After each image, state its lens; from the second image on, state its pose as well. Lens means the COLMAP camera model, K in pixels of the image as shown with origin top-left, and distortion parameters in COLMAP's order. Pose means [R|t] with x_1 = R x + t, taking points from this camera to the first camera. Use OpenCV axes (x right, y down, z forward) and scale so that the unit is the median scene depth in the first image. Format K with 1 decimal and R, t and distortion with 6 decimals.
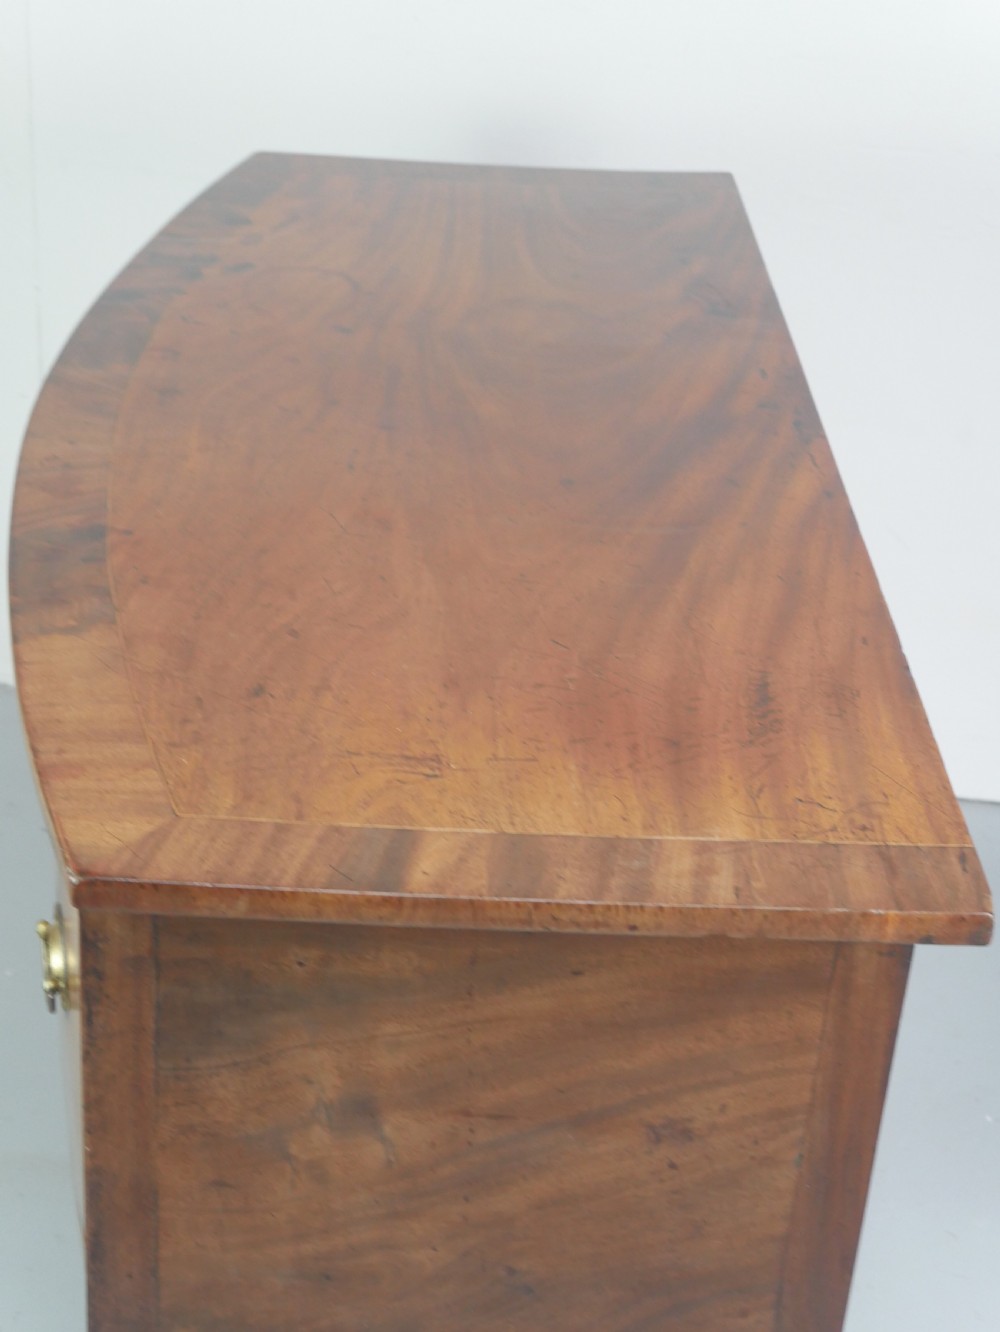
lens RADIAL K [[2311.5, 0, 495.5], [0, 2311.5, 664.8], [0, 0, 1]] dist [0.017636, 0.000000]
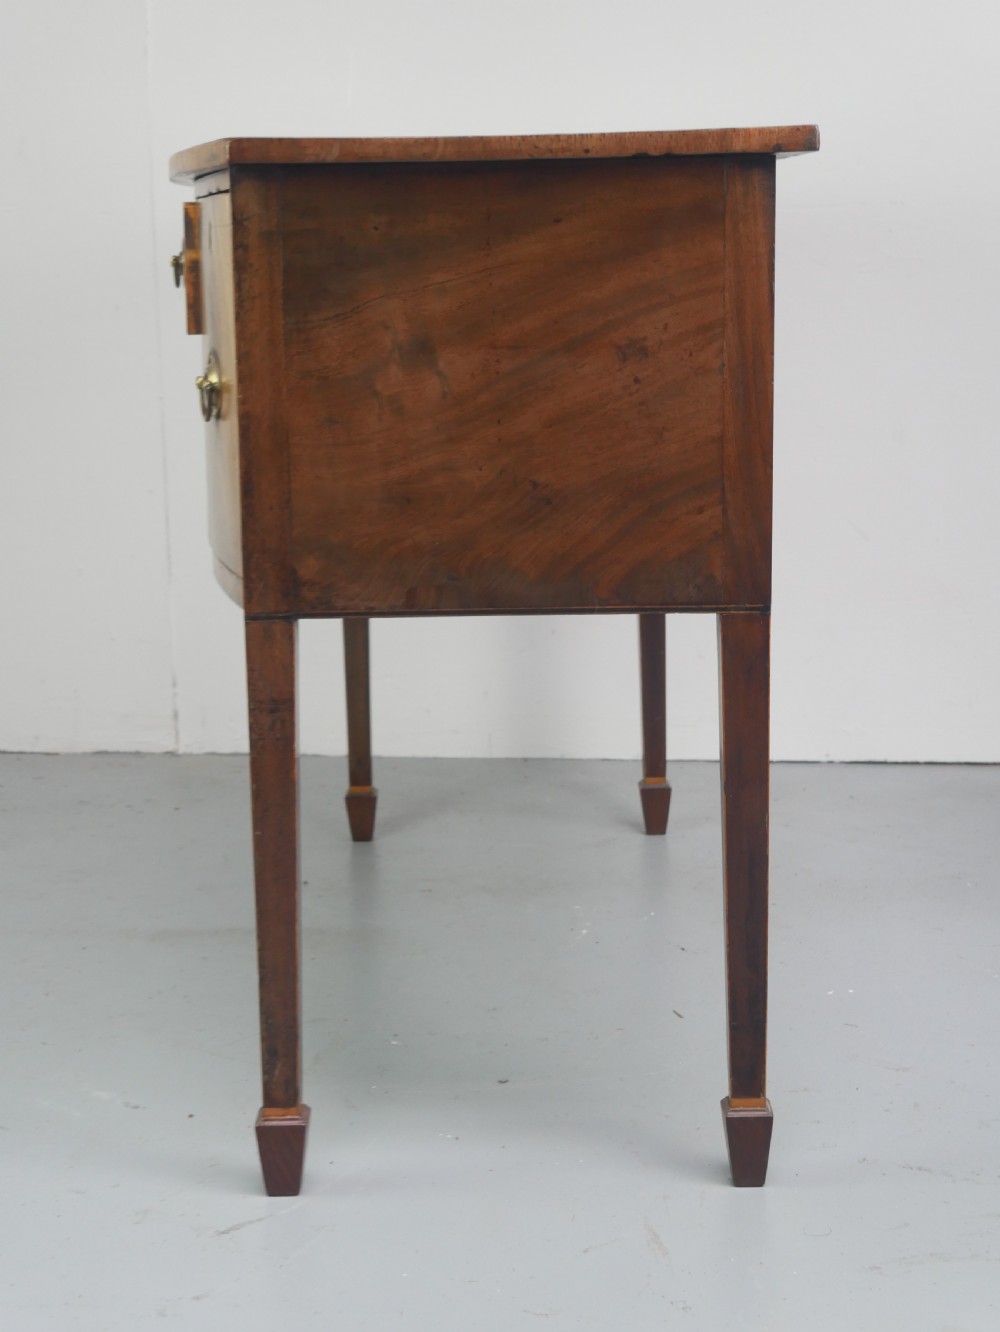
lens RADIAL K [[2311.5, 0, 500.2], [0, 2311.5, 664.9], [0, 0, 1]] dist [0.017636, 0.000000]
pose [[0.996964, -0.073969, -0.024306, 0.012628], [0.063998, 0.956307, -0.285273, 0.810692], [0.044345, 0.282851, 0.958138, -0.361657]]
